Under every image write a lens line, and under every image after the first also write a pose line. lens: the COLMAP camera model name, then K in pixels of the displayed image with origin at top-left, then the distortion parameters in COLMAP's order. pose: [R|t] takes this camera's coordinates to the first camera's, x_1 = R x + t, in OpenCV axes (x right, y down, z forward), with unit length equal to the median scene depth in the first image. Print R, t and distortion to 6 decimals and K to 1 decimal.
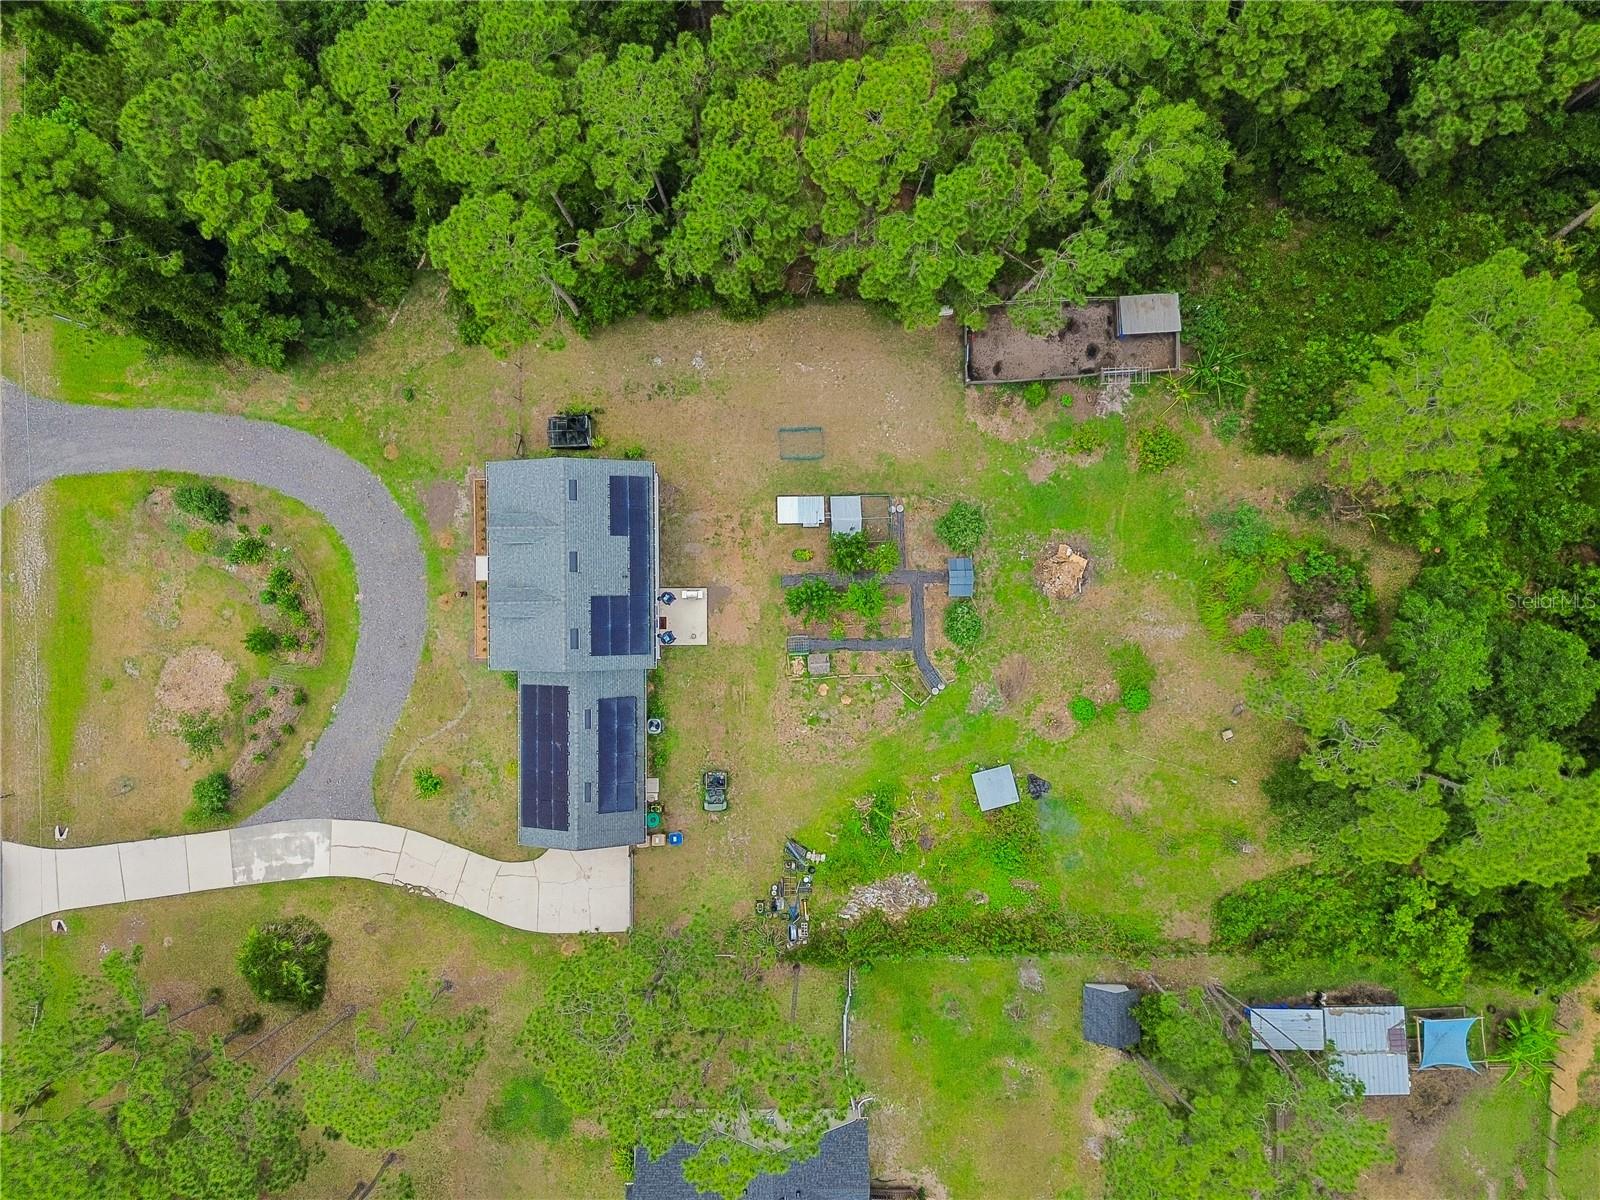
lens RADIAL K [[1138.8, 0, 800.0], [0, 1138.8, 600.0], [0, 0, 1]] dist [0.037925, -0.024433]
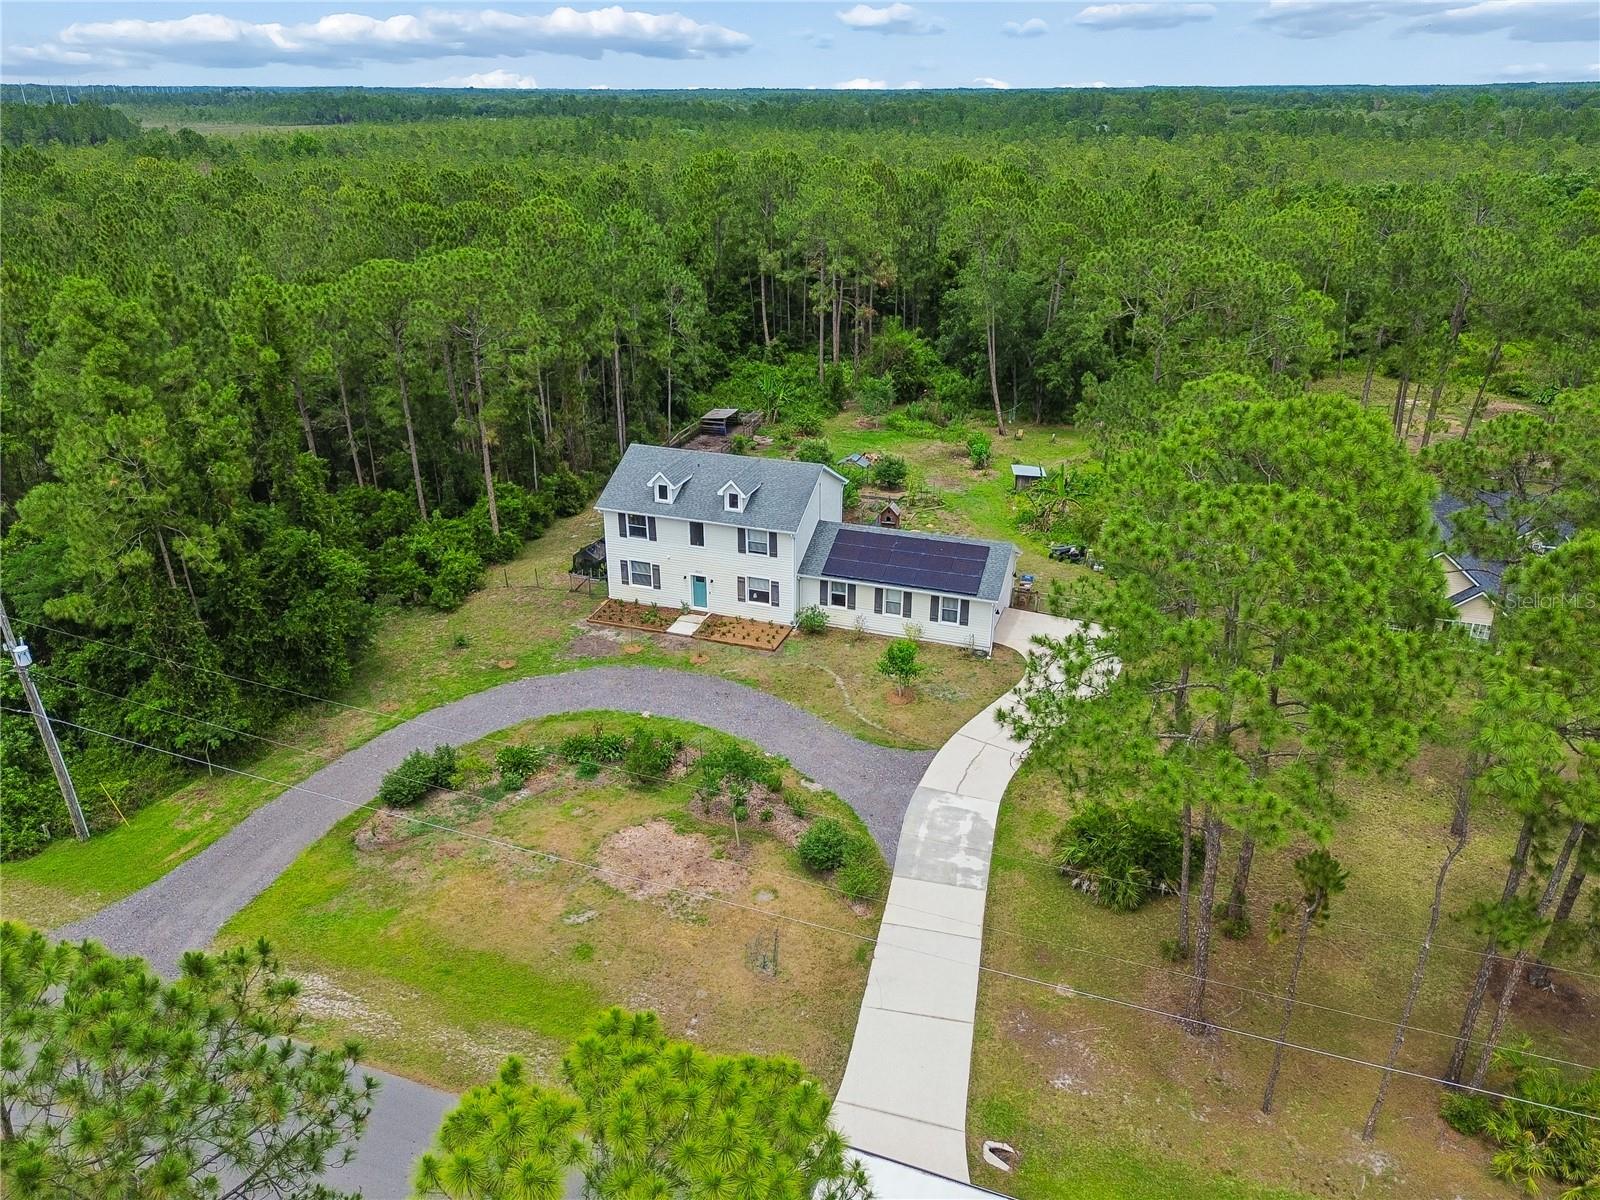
lens RADIAL K [[1138.8, 0, 800.0], [0, 1138.8, 600.0], [0, 0, 1]] dist [0.037925, -0.024433]
pose [[0.339454, -0.363177, 0.867683, -0.984982], [0.940598, 0.124444, -0.315893, 0.326564], [0.006747, 0.923372, 0.383846, 0.632599]]
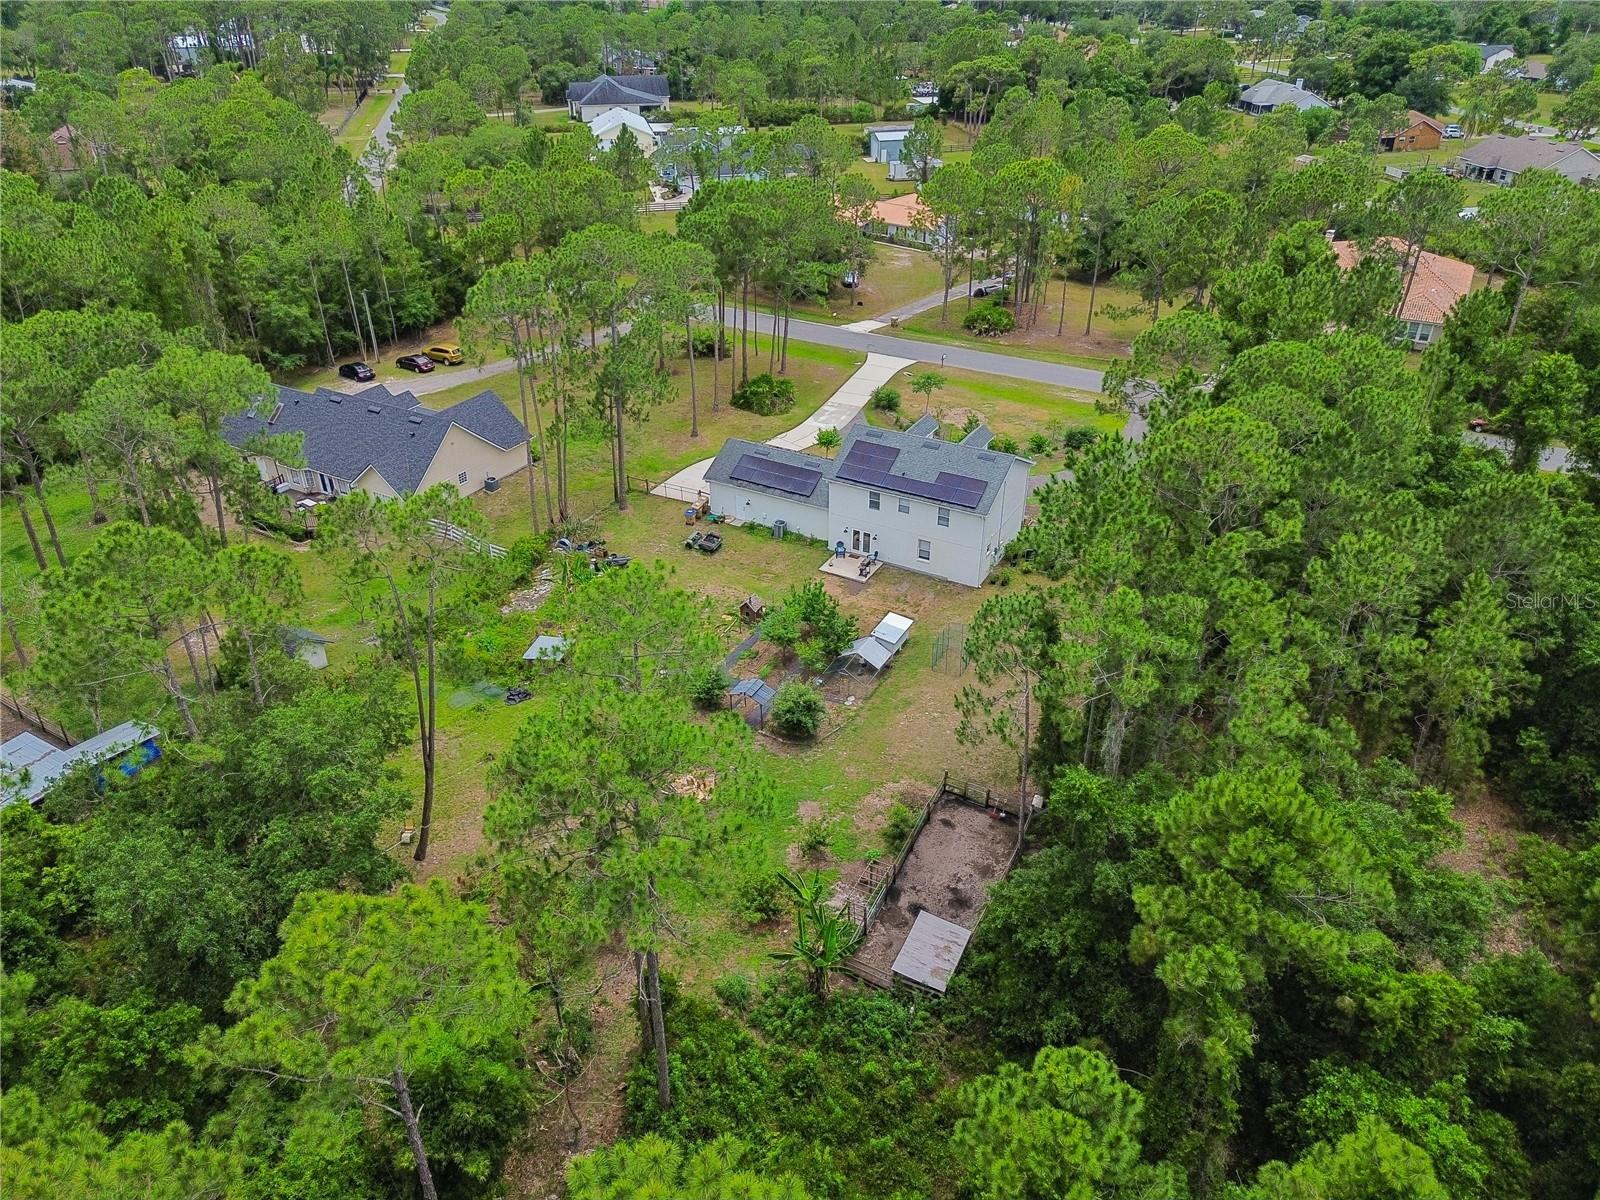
lens RADIAL K [[1138.8, 0, 800.0], [0, 1138.8, 600.0], [0, 0, 1]] dist [0.037925, -0.024433]
pose [[-0.491769, 0.424666, -0.760146, 0.781507], [-0.870431, -0.262463, 0.416488, -0.413990], [-0.022642, 0.866471, 0.498714, 0.481074]]
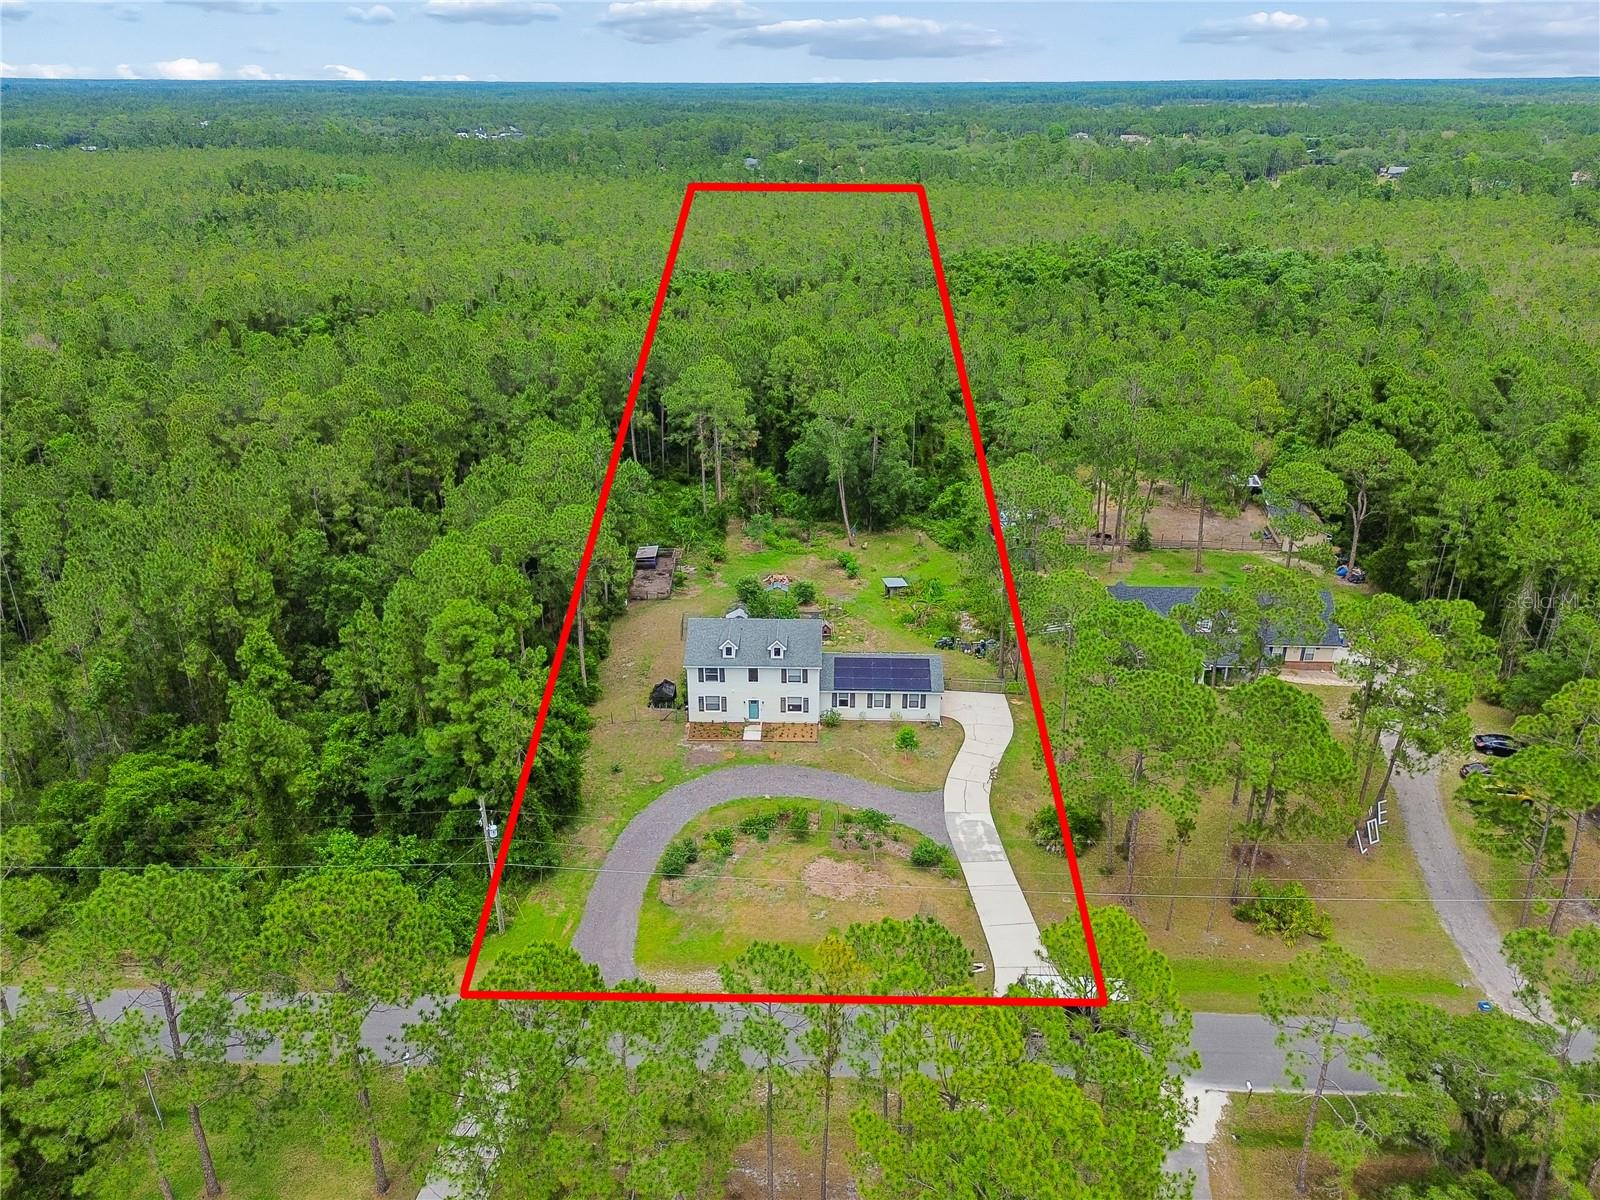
lens RADIAL K [[1138.8, 0, 800.0], [0, 1138.8, 600.0], [0, 0, 1]] dist [0.037925, -0.024433]
pose [[0.033997, -0.392876, 0.918963, -1.460324], [0.999327, 0.000688, -0.036676, 0.080004], [0.013777, 0.919591, 0.392635, 0.299796]]
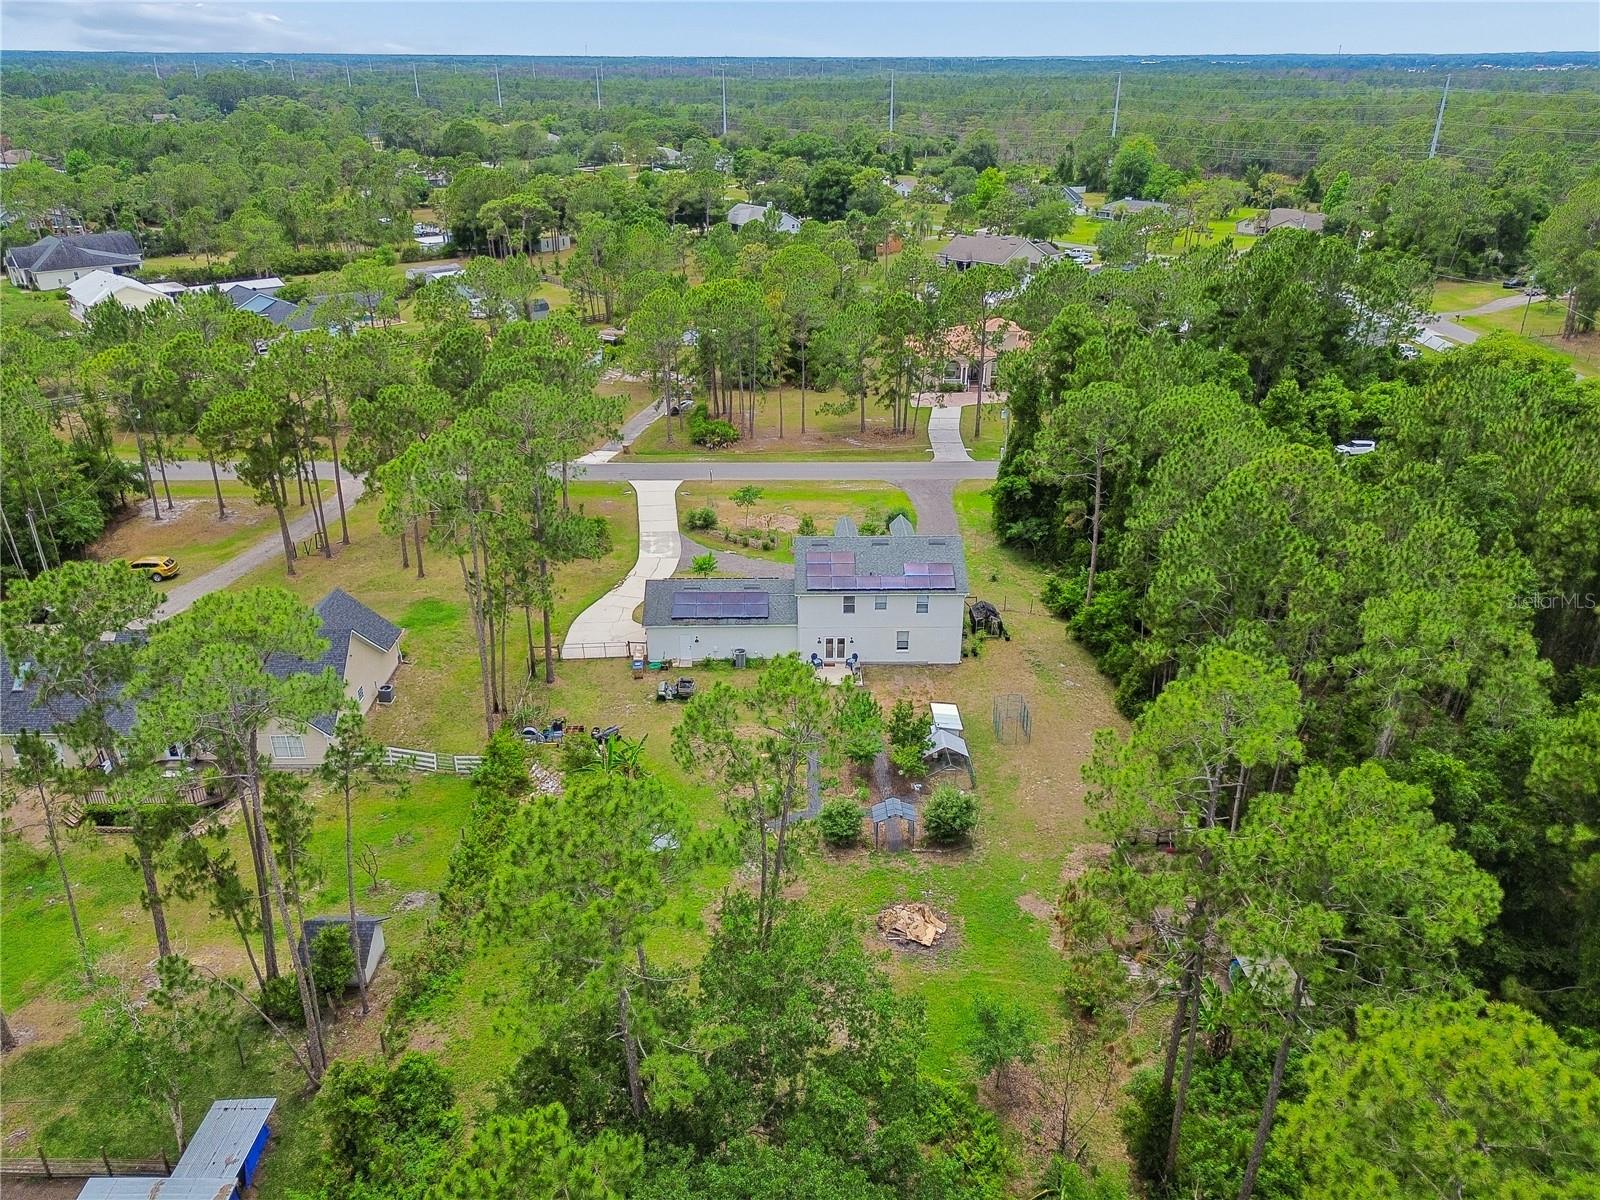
lens RADIAL K [[1138.8, 0, 800.0], [0, 1138.8, 600.0], [0, 0, 1]] dist [0.037925, -0.024433]
pose [[0.022236, 0.401081, -0.915773, 0.891343], [-0.999669, -0.002943, -0.025562, 0.079658], [-0.012948, 0.916038, 0.400883, 0.491791]]
